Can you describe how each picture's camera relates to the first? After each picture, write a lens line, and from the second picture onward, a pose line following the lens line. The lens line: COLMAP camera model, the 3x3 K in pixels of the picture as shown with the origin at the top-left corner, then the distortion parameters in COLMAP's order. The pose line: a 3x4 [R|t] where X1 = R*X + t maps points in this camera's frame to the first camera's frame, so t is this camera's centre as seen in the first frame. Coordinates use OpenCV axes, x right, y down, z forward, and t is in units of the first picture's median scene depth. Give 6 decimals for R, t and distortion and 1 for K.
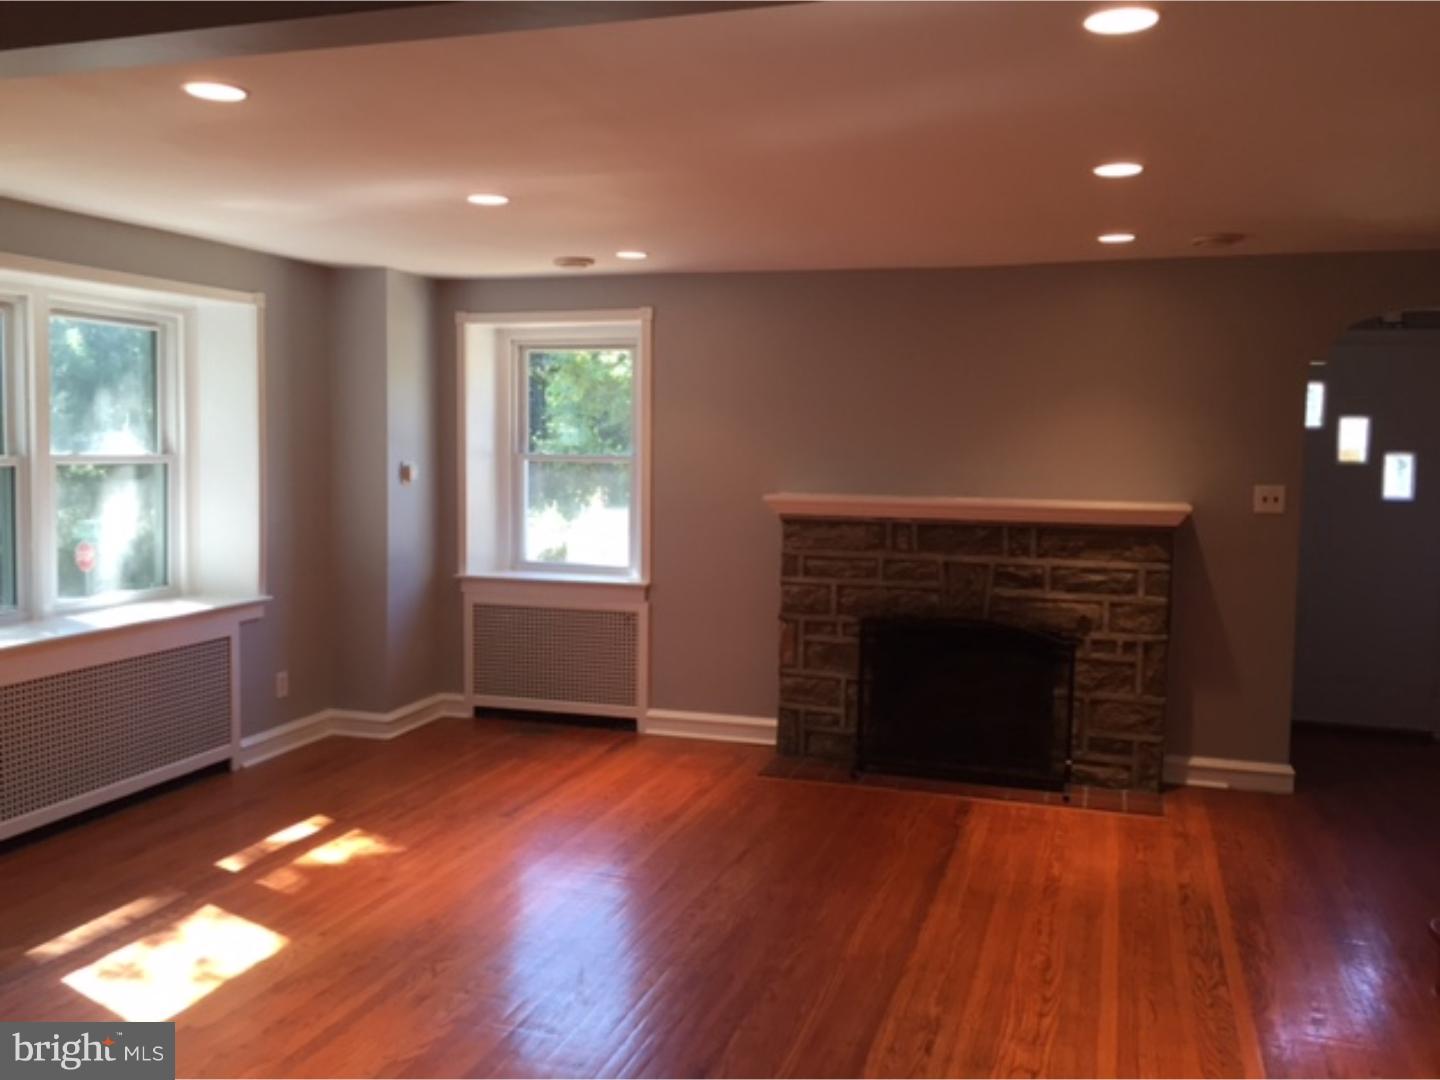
lens RADIAL K [[1225.5, 0, 723.0], [0, 1225.5, 535.2], [0, 0, 1]] dist [0.056633, -0.070601]
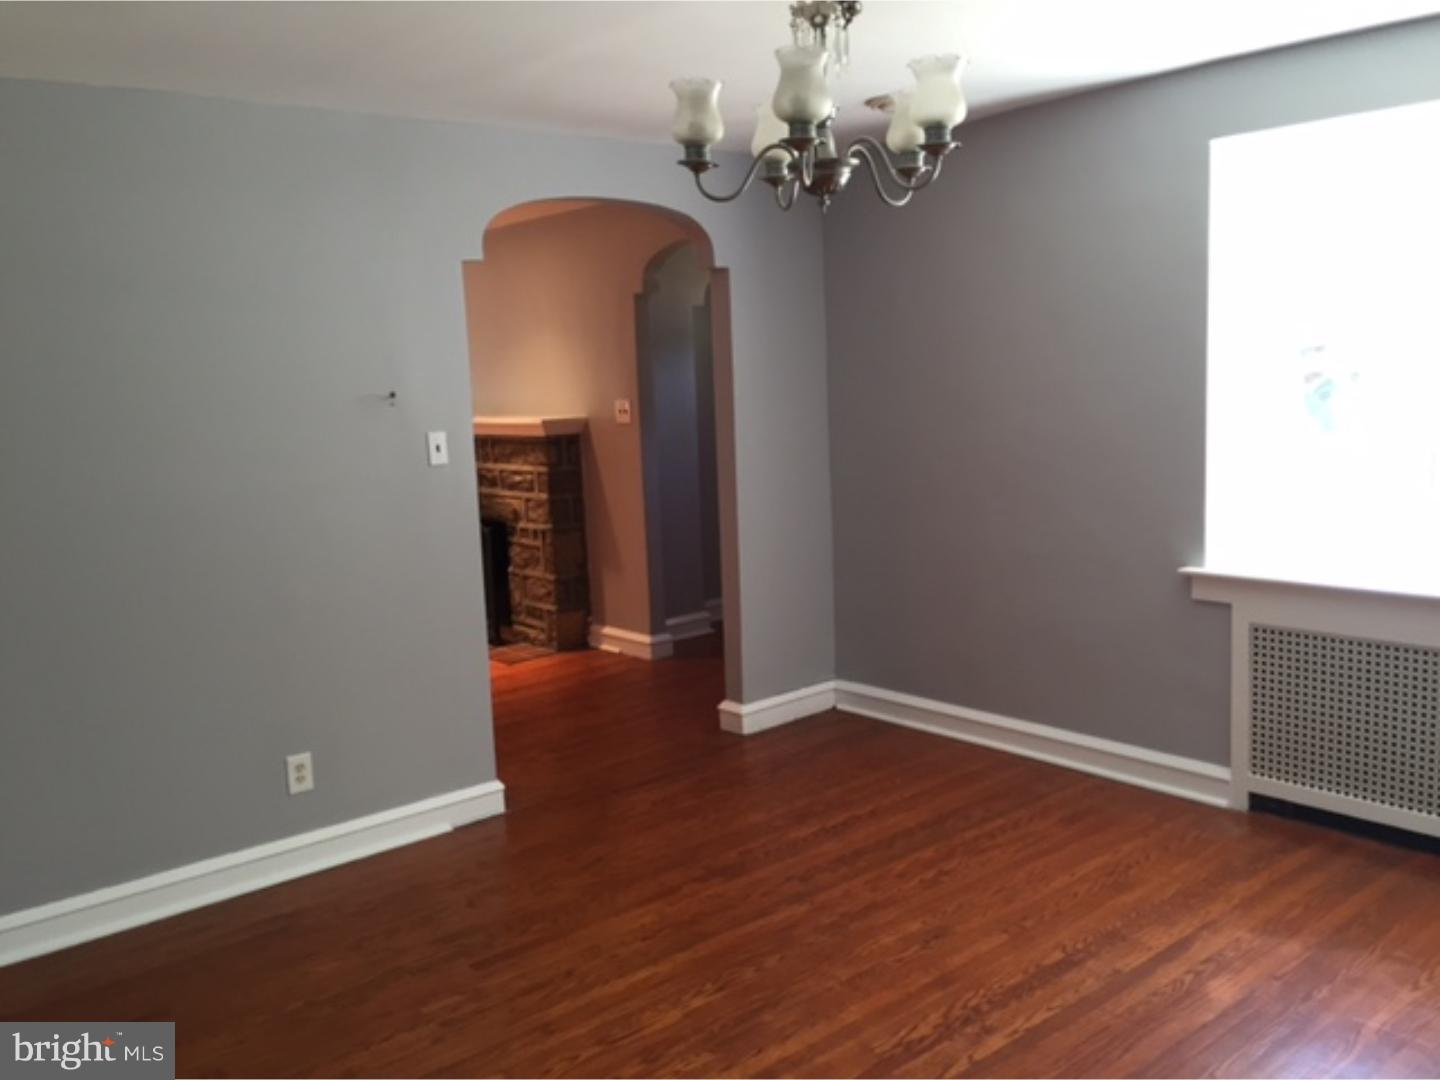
lens RADIAL K [[1225.5, 0, 720.5], [0, 1225.5, 543.2], [0, 0, 1]] dist [0.056633, -0.070601]
pose [[0.857644, 0.024701, -0.513650, 1.119392], [0.009751, 0.997885, 0.064269, 0.021995], [0.514151, -0.060129, 0.855589, 0.032228]]
